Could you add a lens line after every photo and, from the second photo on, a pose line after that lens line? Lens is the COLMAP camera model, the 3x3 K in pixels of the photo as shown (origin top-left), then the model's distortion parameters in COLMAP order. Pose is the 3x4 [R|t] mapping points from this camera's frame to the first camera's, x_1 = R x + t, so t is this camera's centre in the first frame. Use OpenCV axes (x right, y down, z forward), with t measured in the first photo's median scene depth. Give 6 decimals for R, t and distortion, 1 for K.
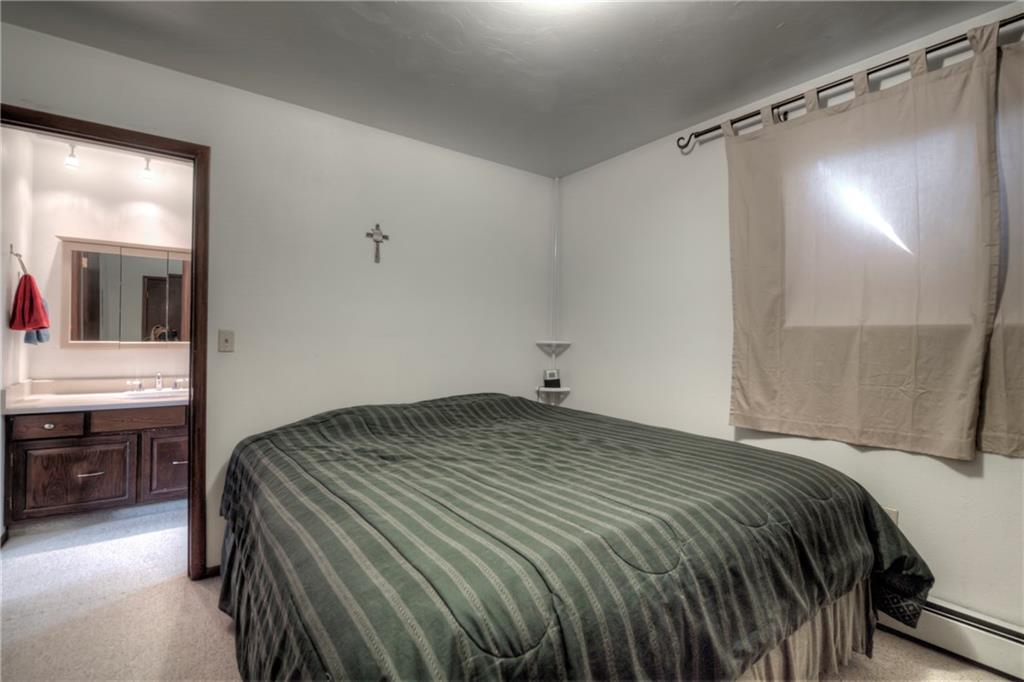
lens RADIAL K [[445.1, 0, 509.9], [0, 445.1, 337.8], [0, 0, 1]] dist [-0.017754, -0.000090]
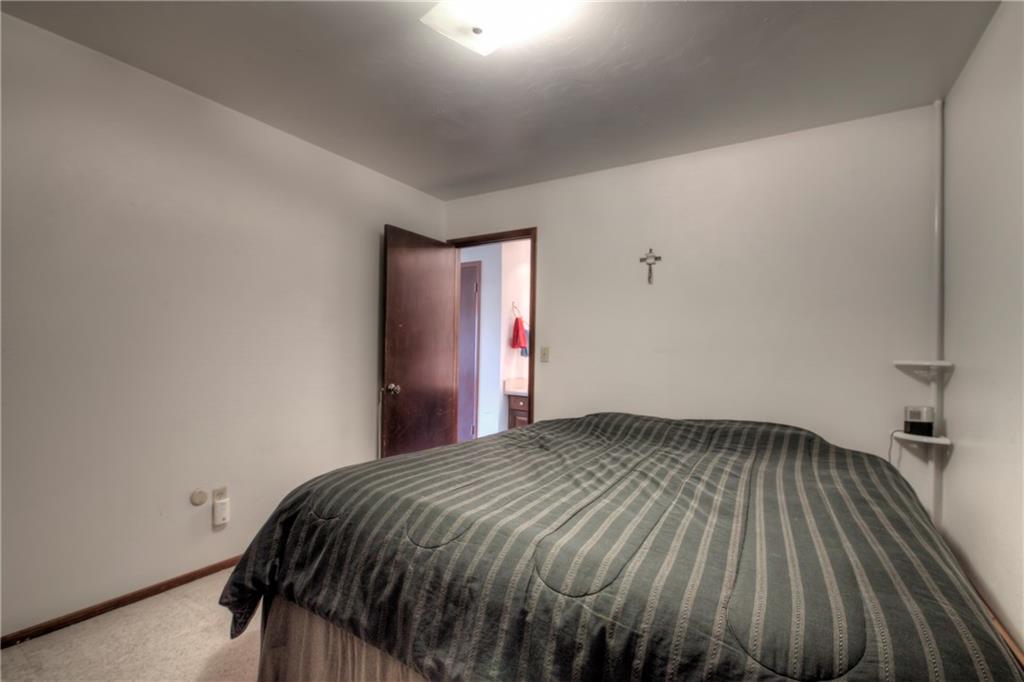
lens RADIAL K [[445.1, 0, 509.9], [0, 445.1, 337.8], [0, 0, 1]] dist [-0.017754, -0.000090]
pose [[0.377182, -0.029553, -0.925667, 0.574590], [-0.014995, 0.999165, -0.038010, 0.008503], [0.926018, 0.028217, 0.376424, 0.285702]]
